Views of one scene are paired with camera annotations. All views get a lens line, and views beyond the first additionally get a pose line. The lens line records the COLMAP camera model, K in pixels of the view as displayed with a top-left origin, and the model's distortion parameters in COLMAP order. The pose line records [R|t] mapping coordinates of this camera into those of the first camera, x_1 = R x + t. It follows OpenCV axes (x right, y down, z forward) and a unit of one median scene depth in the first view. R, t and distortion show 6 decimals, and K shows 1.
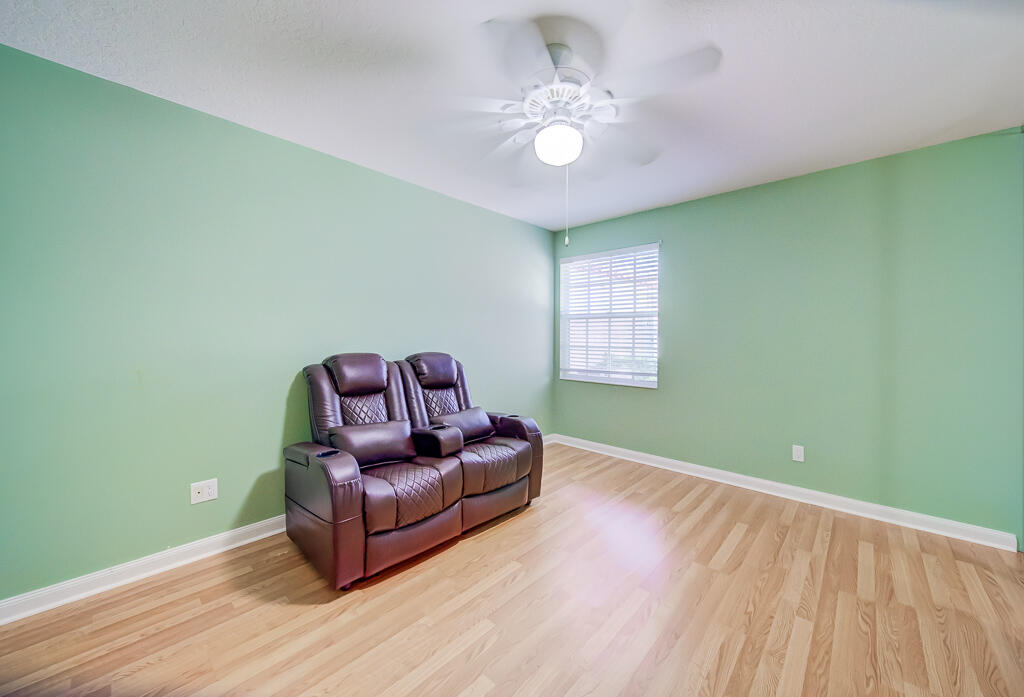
lens RADIAL K [[350.8, 0, 512.0], [0, 350.8, 348.5], [0, 0, 1]] dist [-0.000036, -0.010360]
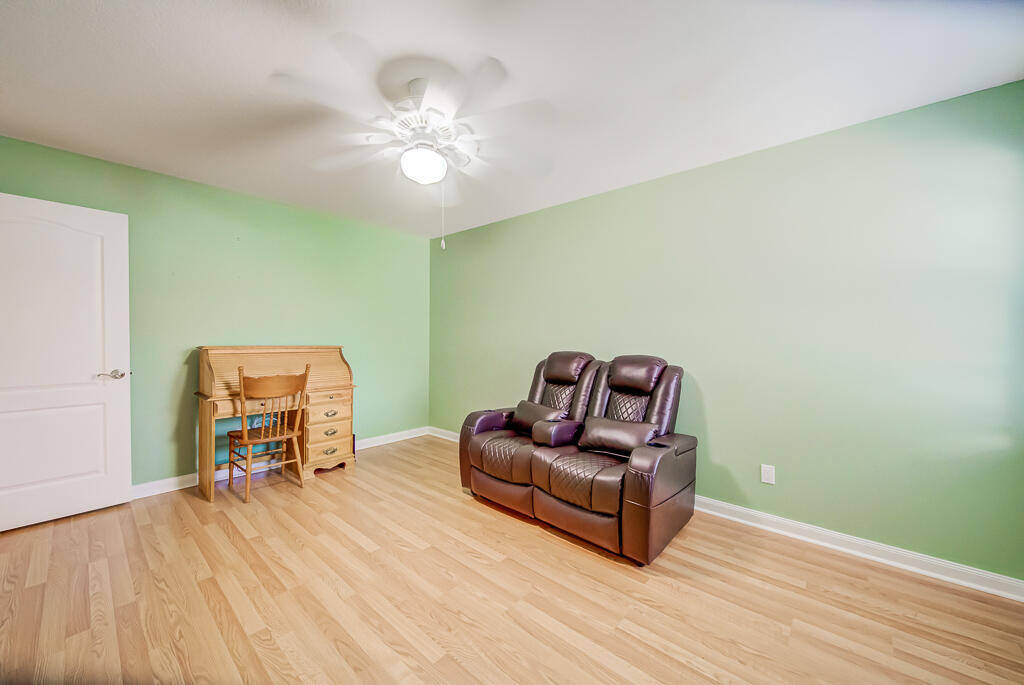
lens RADIAL K [[366.4, 0, 513.0], [0, 366.4, 338.6], [0, 0, 1]] dist [-0.000980, -0.000301]
pose [[0.084632, 0.007163, -0.996386, 1.377772], [-0.031845, 0.999483, 0.004481, -0.049192], [0.995903, 0.031350, 0.084817, 1.143724]]
